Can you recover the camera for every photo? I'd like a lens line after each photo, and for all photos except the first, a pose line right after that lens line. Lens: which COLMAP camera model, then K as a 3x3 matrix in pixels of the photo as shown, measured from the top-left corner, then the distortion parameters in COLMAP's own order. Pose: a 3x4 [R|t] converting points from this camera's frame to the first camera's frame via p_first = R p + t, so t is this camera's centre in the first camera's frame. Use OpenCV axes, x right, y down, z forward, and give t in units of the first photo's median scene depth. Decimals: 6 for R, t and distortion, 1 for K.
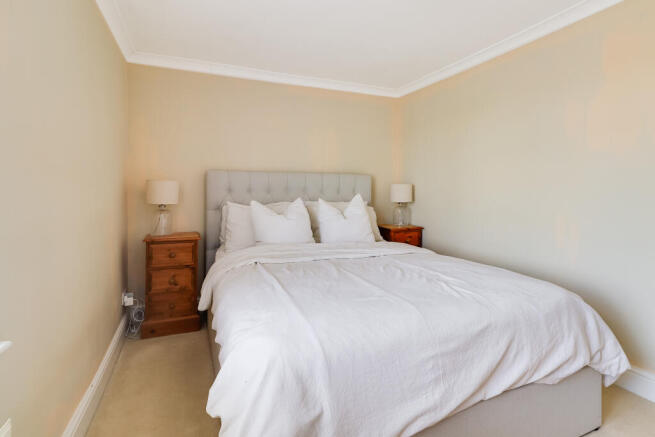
lens RADIAL K [[326.0, 0, 325.7], [0, 326.0, 200.6], [0, 0, 1]] dist [-0.000114, 0.000148]
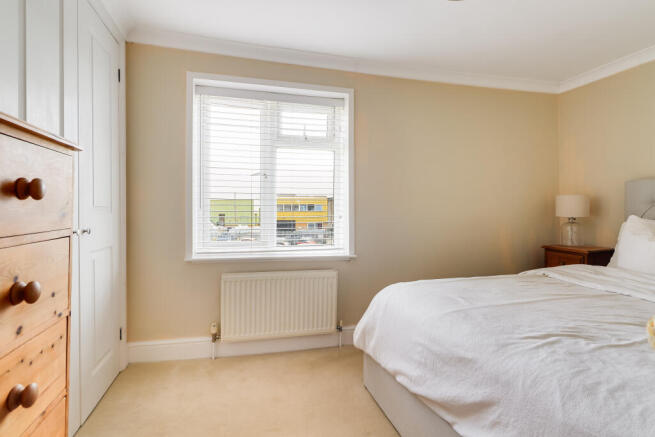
lens RADIAL K [[326.0, 0, 325.7], [0, 326.0, 200.6], [0, 0, 1]] dist [-0.000114, 0.000148]
pose [[-0.128741, -0.024442, -0.991377, 1.177364], [-0.015173, 0.999628, -0.022675, -0.008737], [0.991562, 0.012123, -0.129064, 0.602776]]
